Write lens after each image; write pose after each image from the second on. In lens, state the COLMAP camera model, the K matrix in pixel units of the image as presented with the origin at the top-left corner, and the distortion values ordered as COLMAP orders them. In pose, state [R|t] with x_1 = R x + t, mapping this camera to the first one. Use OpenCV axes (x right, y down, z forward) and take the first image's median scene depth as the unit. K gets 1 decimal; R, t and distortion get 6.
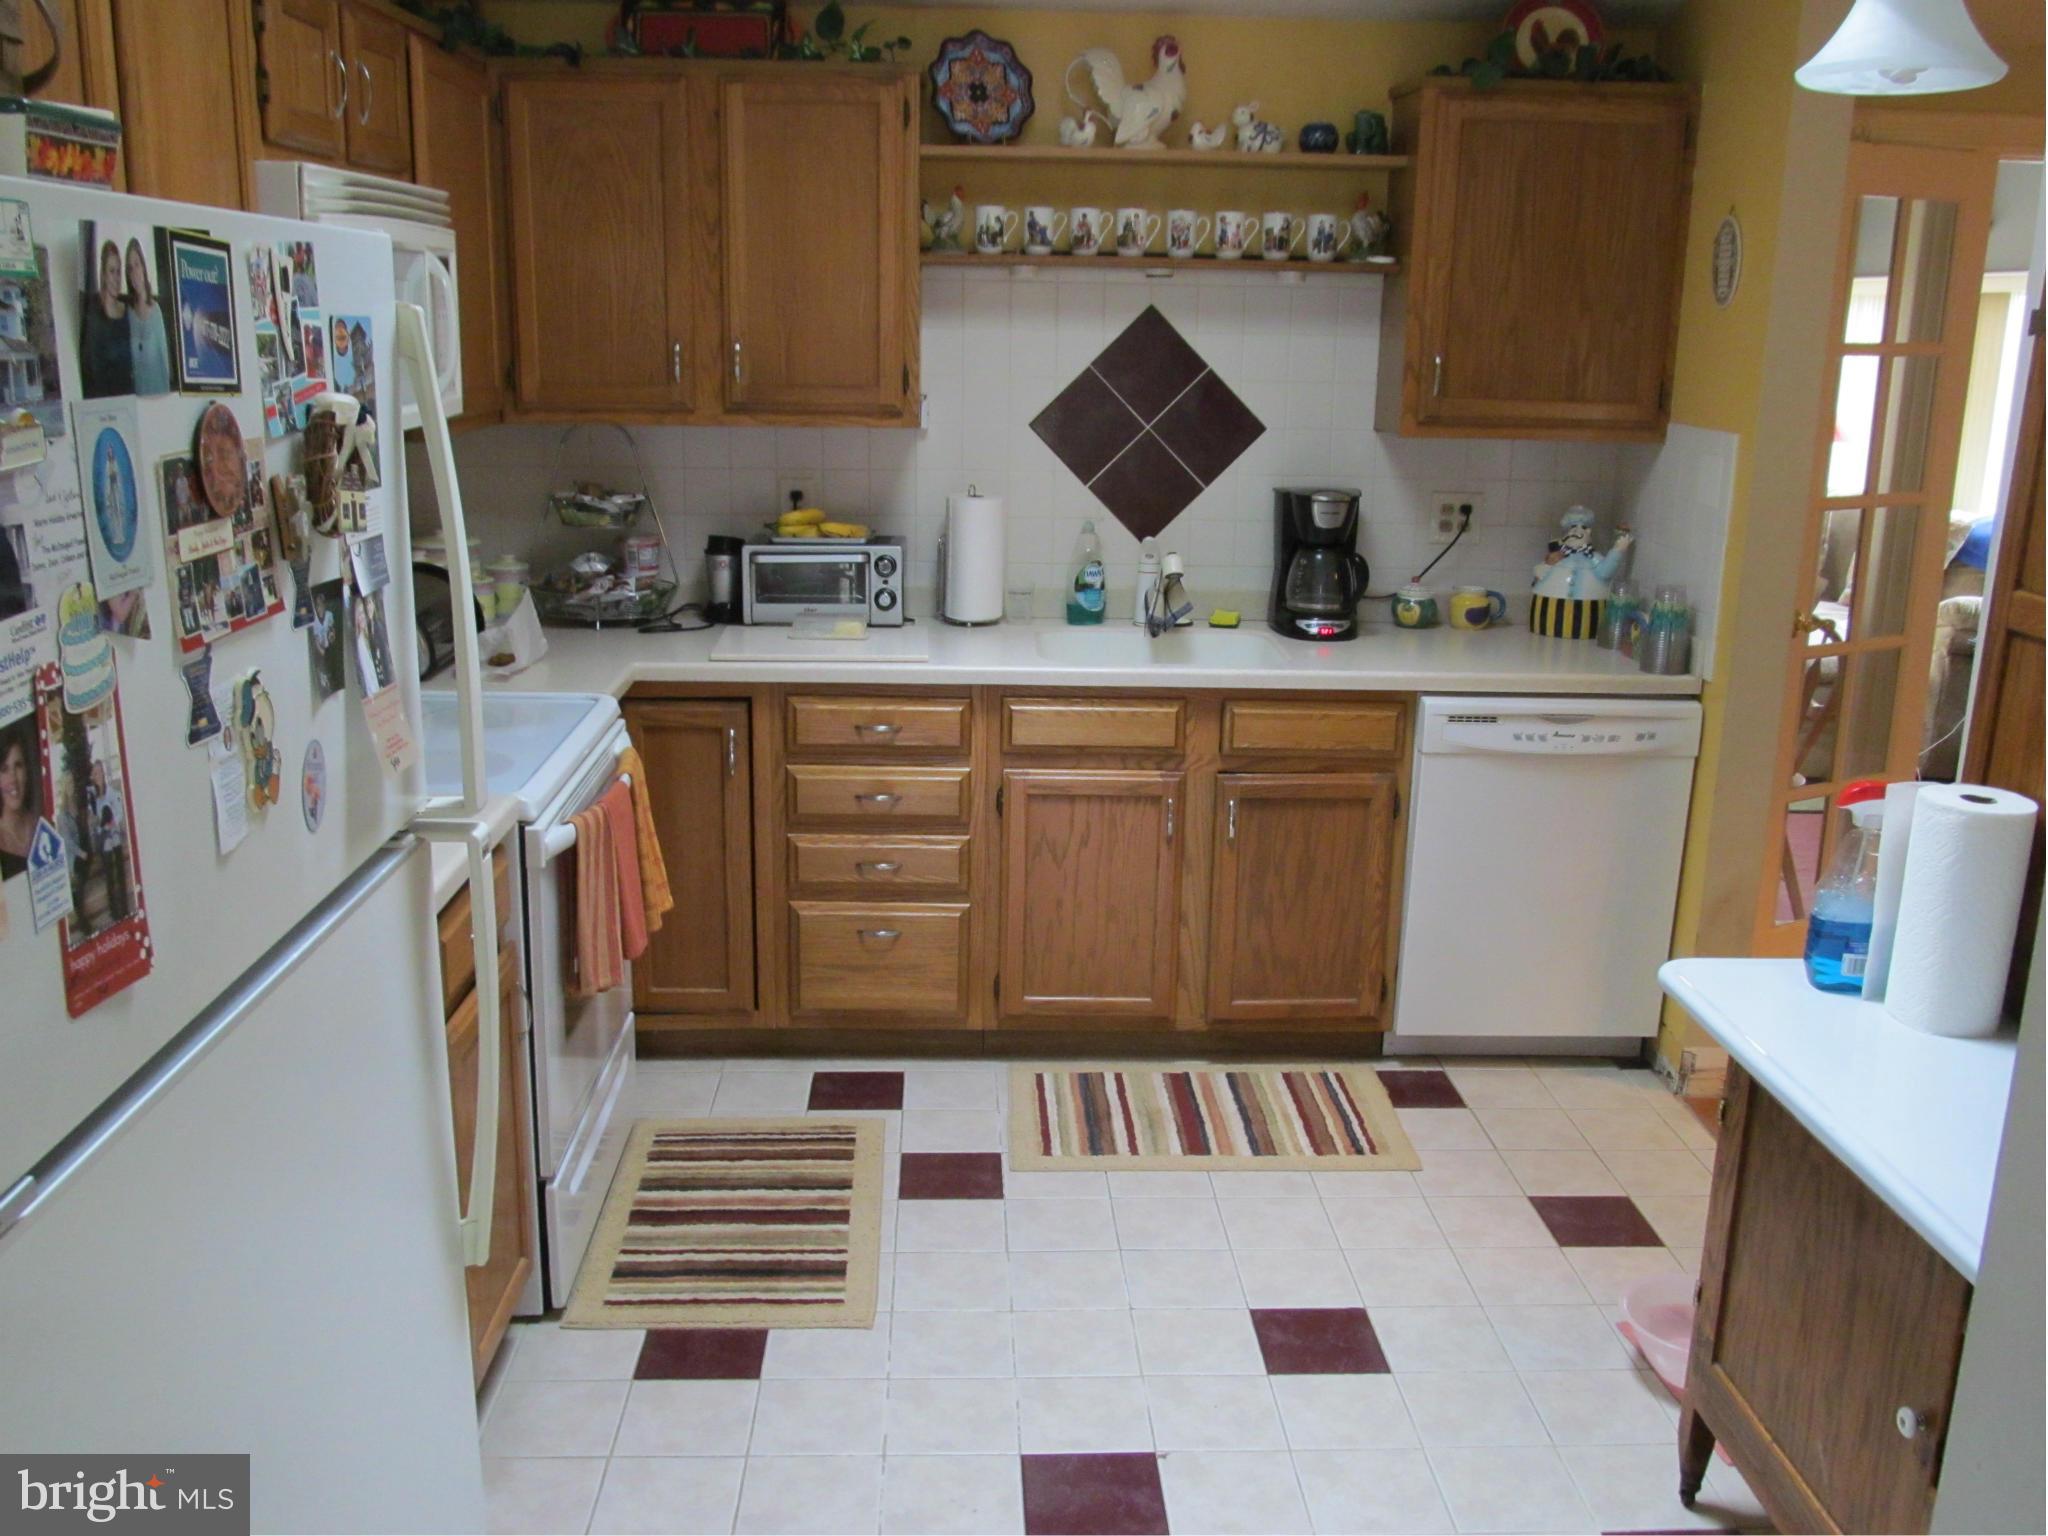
lens RADIAL K [[1752.8, 0, 1024.0], [0, 1752.8, 768.0], [0, 0, 1]] dist [-0.036549, -0.007049]
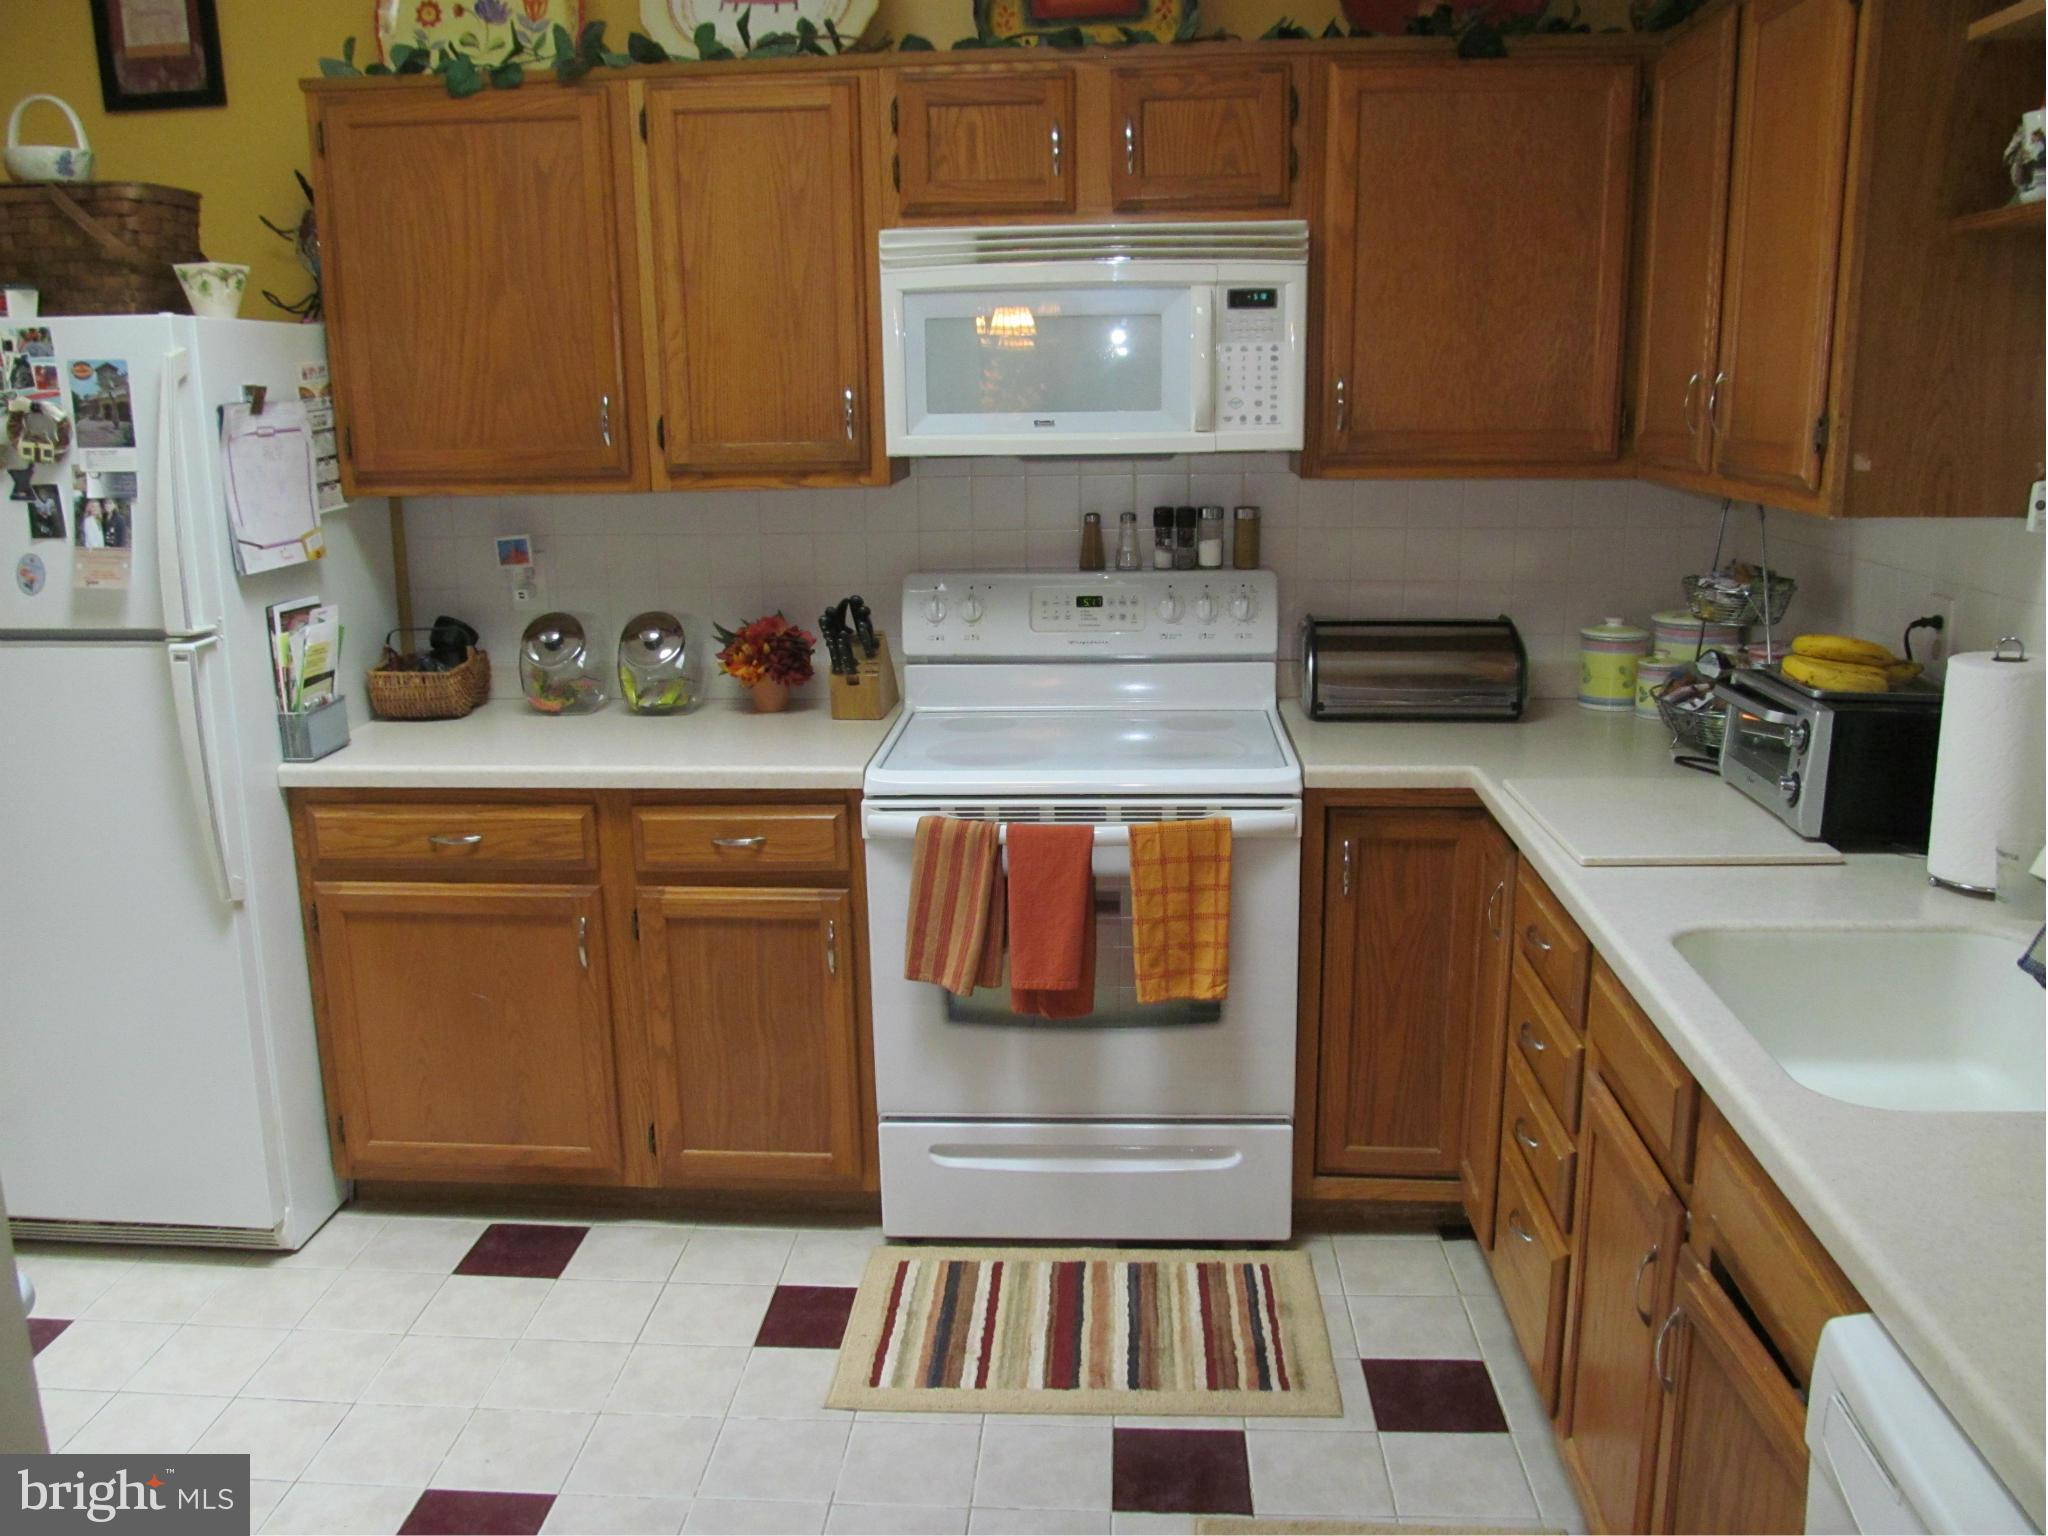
lens RADIAL K [[1752.8, 0, 1024.0], [0, 1752.8, 768.0], [0, 0, 1]] dist [-0.036549, -0.007049]
pose [[-0.098068, 0.205595, -0.973711, 0.654500], [-0.231427, 0.946892, 0.223240, -0.211972], [0.967897, 0.247236, -0.045280, 0.920583]]
